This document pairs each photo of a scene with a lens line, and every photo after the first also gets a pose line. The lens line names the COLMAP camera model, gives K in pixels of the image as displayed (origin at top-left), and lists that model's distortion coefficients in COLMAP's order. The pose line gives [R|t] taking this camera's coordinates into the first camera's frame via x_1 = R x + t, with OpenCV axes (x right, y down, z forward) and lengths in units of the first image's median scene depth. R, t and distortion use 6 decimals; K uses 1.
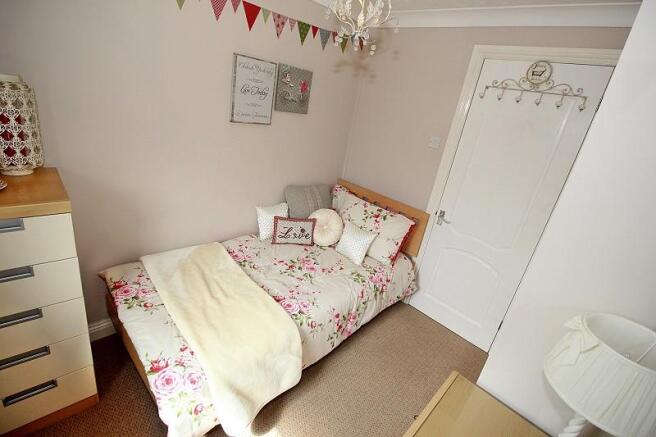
lens RADIAL K [[305.8, 0, 330.0], [0, 305.8, 214.6], [0, 0, 1]] dist [0.002192, -0.012799]
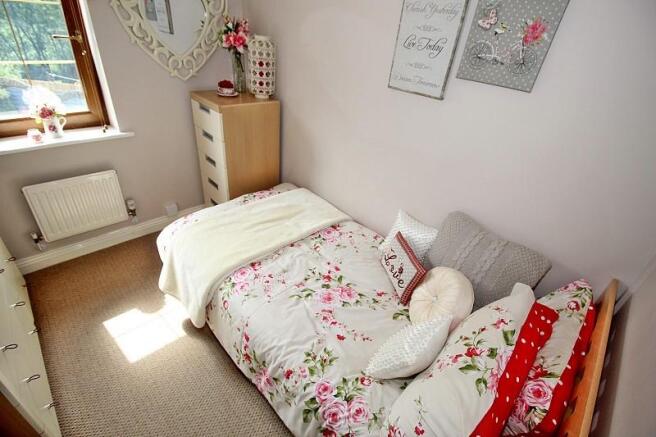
lens RADIAL K [[305.8, 0, 330.0], [0, 305.8, 214.6], [0, 0, 1]] dist [0.002192, -0.012799]
pose [[-0.012606, 0.374834, -0.927006, 0.521058], [-0.452146, 0.824750, 0.339635, -0.219102], [0.891855, 0.423424, 0.159083, 0.835979]]
